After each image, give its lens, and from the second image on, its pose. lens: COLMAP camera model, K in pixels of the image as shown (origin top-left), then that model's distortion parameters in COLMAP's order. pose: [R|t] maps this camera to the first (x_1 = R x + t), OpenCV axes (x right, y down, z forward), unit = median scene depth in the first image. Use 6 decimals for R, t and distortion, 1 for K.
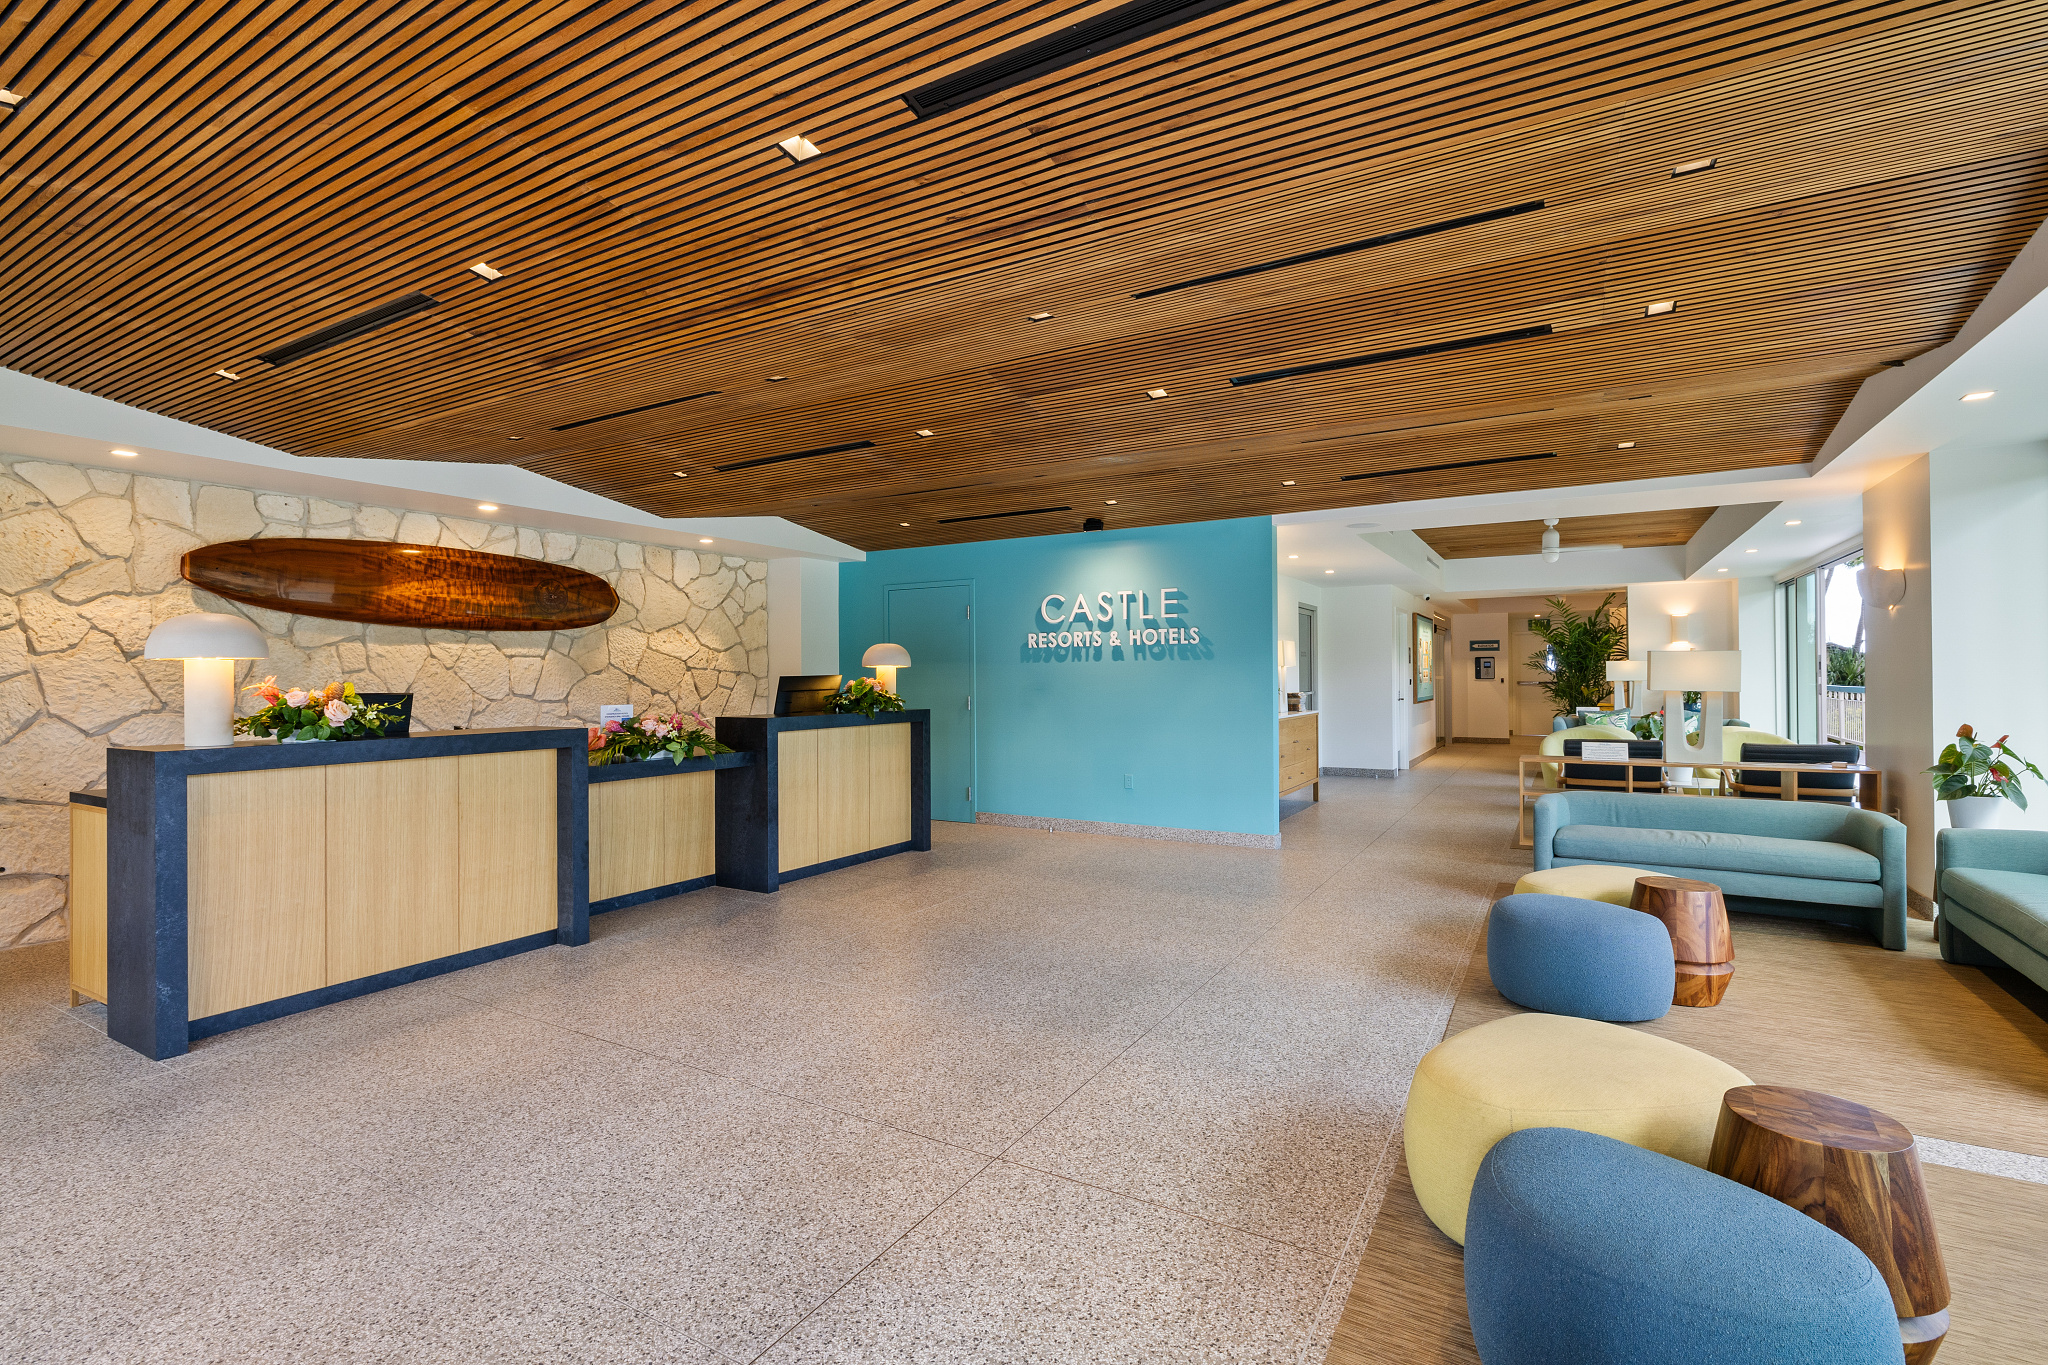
lens RADIAL K [[985.9, 0, 1026.9], [0, 985.9, 672.7], [0, 0, 1]] dist [-0.002704, 0.000339]
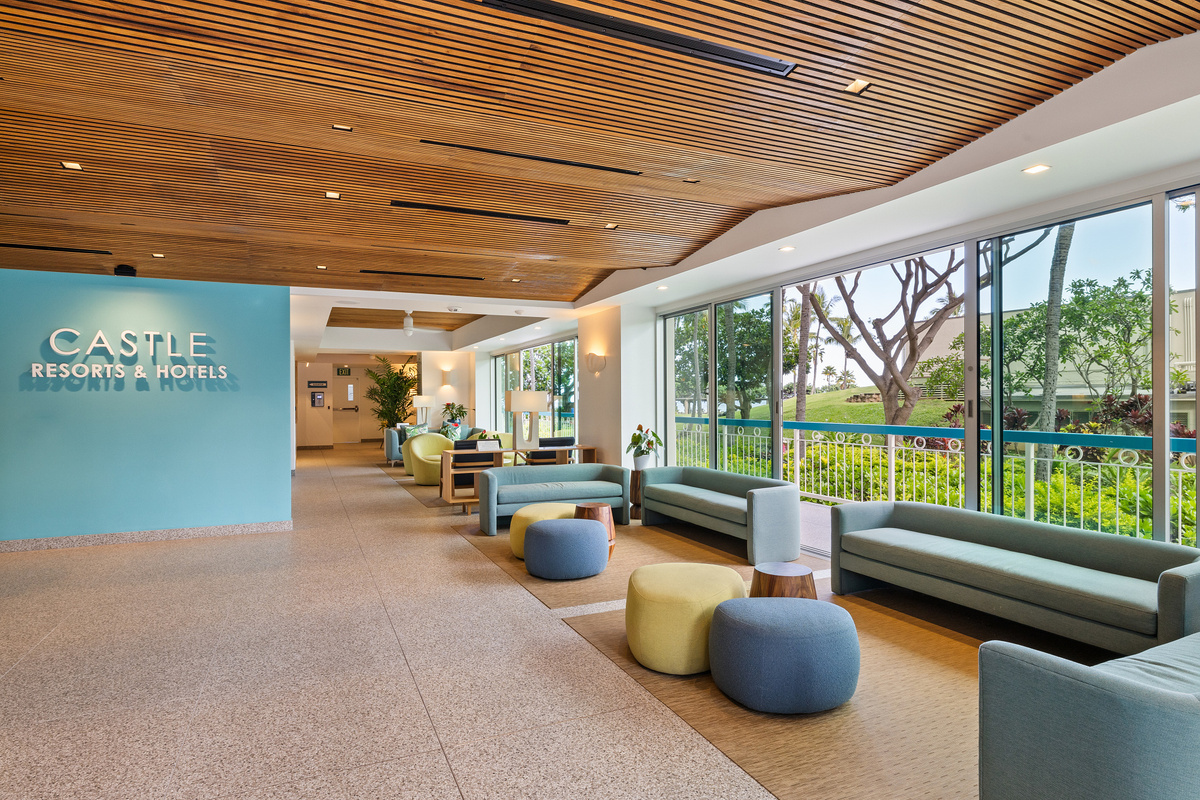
lens RADIAL K [[677.0, 0, 603.4], [0, 677.0, 403.5], [0, 0, 1]] dist [-0.003045, 0.001352]
pose [[0.553737, 0.001091, 0.832691, -0.277532], [-0.001840, 0.999998, -0.000087, 0.001757], [-0.832690, -0.001484, 0.553738, 0.111033]]
